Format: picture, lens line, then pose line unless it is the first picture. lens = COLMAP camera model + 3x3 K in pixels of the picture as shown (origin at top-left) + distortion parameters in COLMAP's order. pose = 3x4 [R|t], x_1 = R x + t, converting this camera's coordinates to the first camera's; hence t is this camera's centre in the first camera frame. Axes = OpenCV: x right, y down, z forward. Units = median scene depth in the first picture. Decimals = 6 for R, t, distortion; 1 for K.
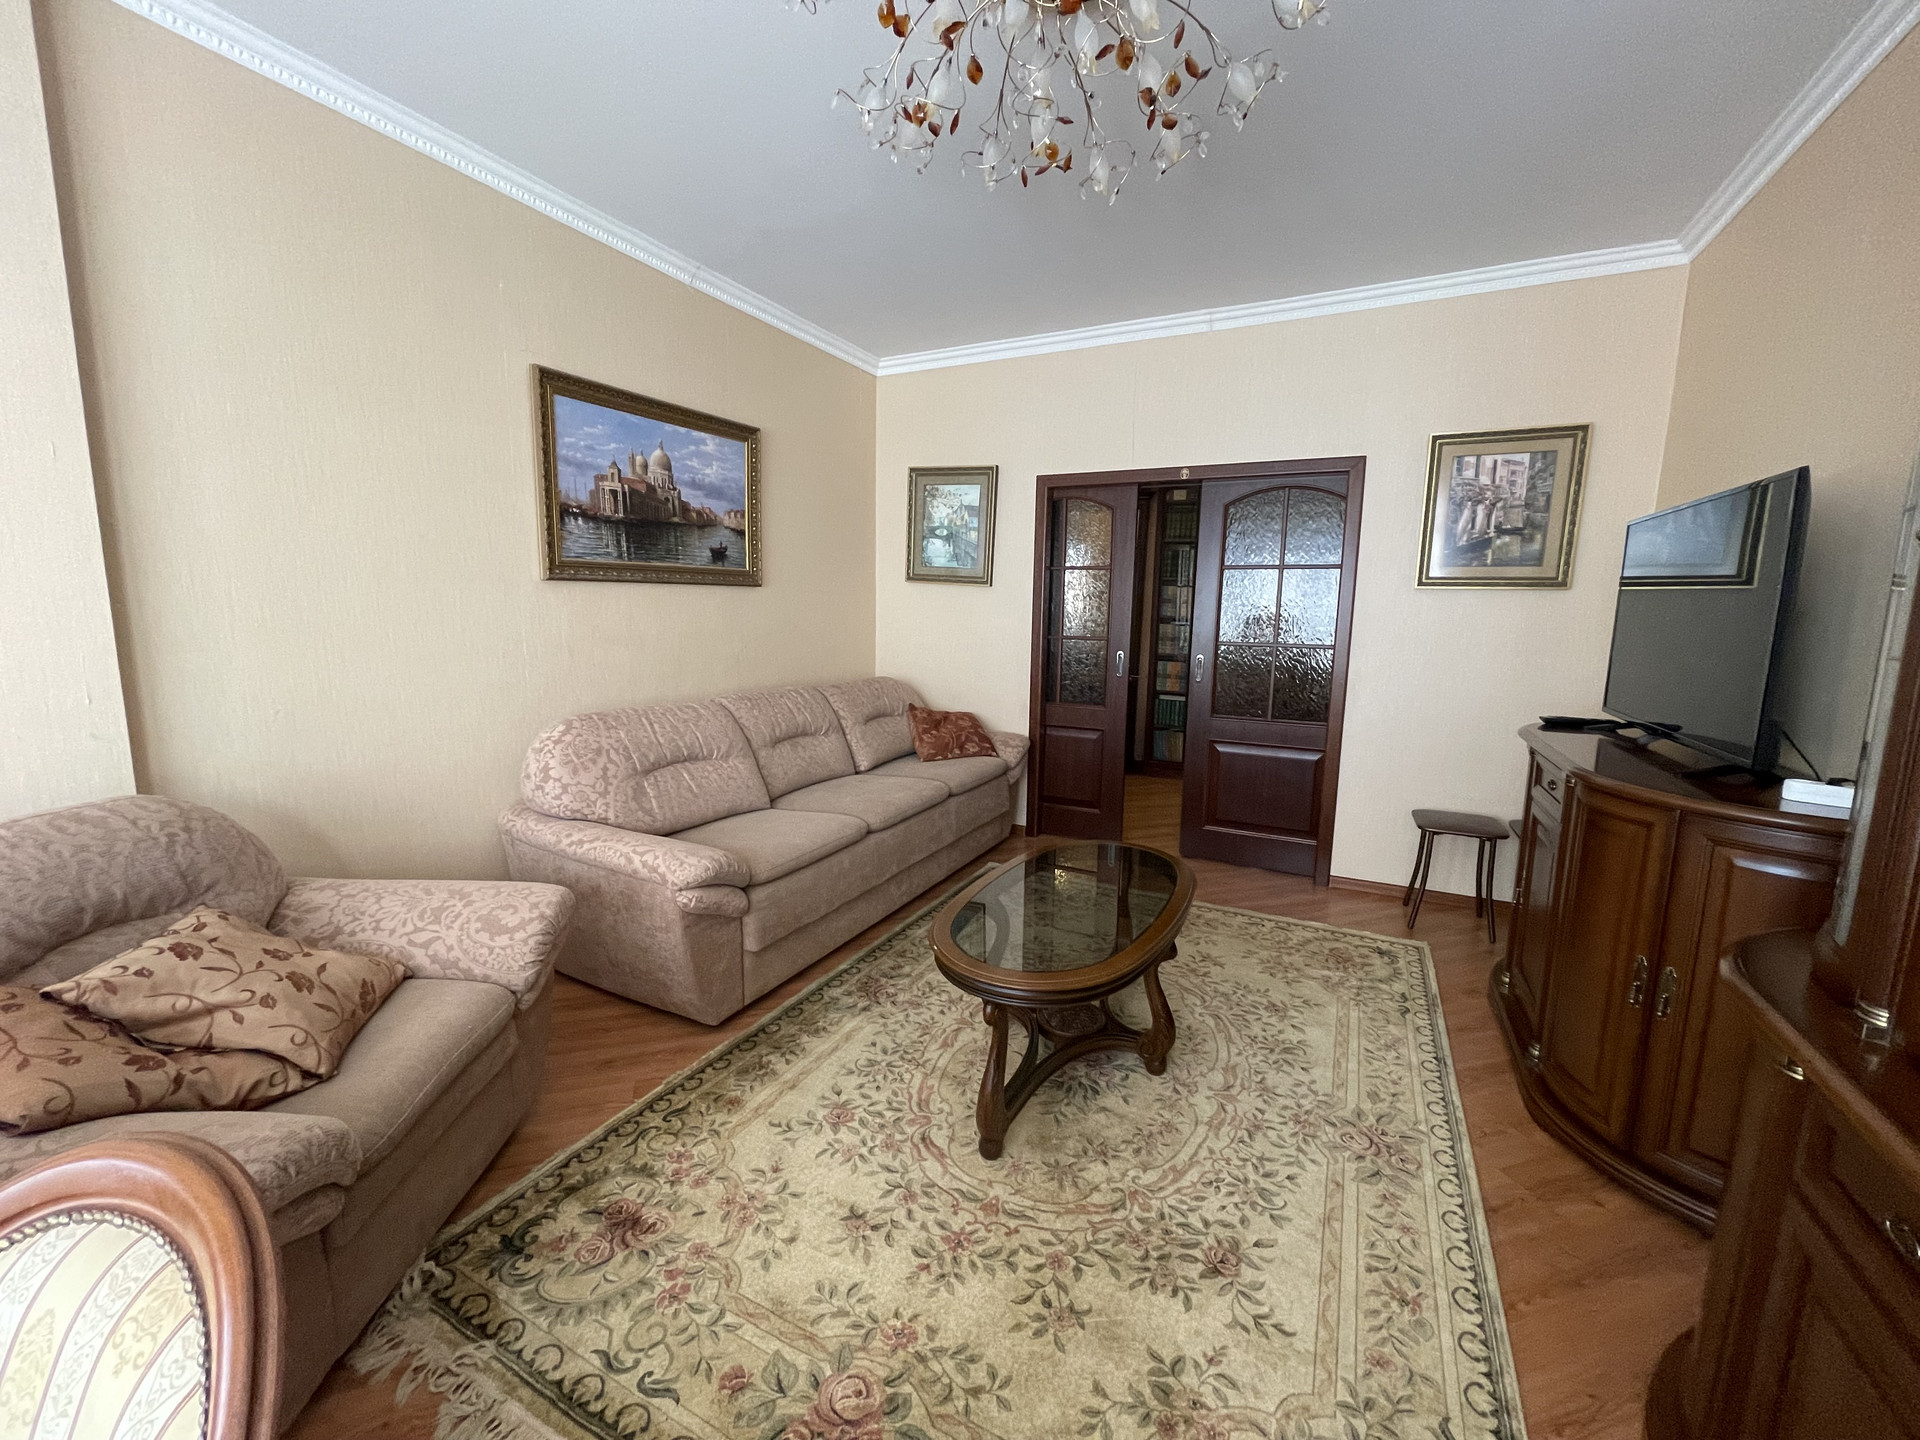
lens RADIAL K [[784.3, 0, 960.0], [0, 784.3, 720.0], [0, 0, 1]] dist [-0.001670, 0.000043]
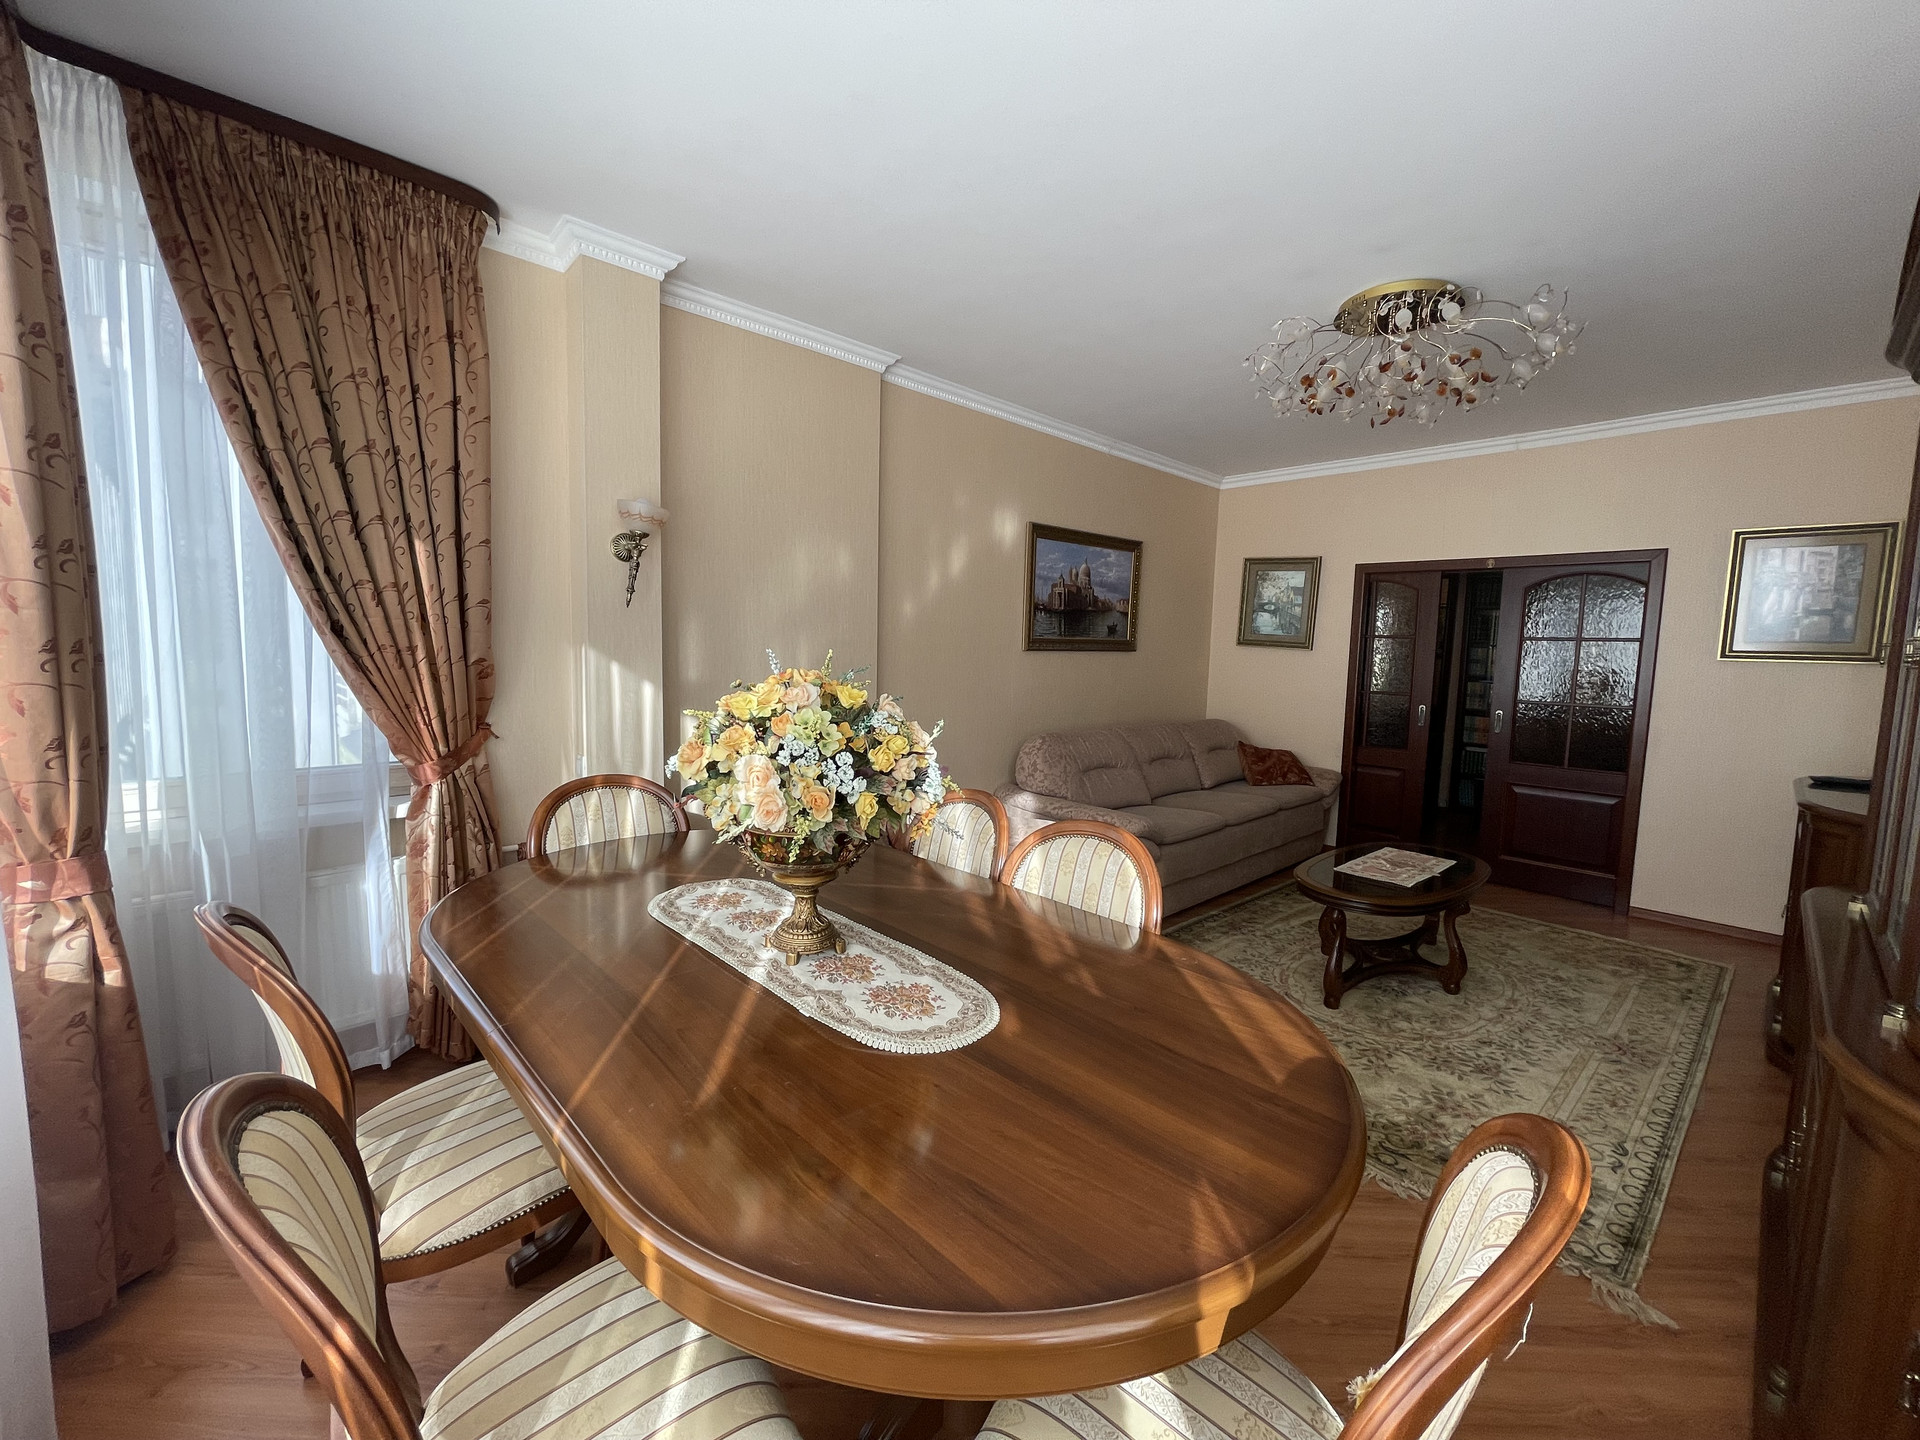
lens RADIAL K [[801.4, 0, 960.0], [0, 801.4, 720.0], [0, 0, 1]] dist [0.014829, 0.000086]
pose [[0.946409, 0.031010, -0.321477, -0.095932], [-0.050994, 0.997242, -0.053928, 0.049406], [0.318918, 0.067431, 0.945380, -0.488067]]
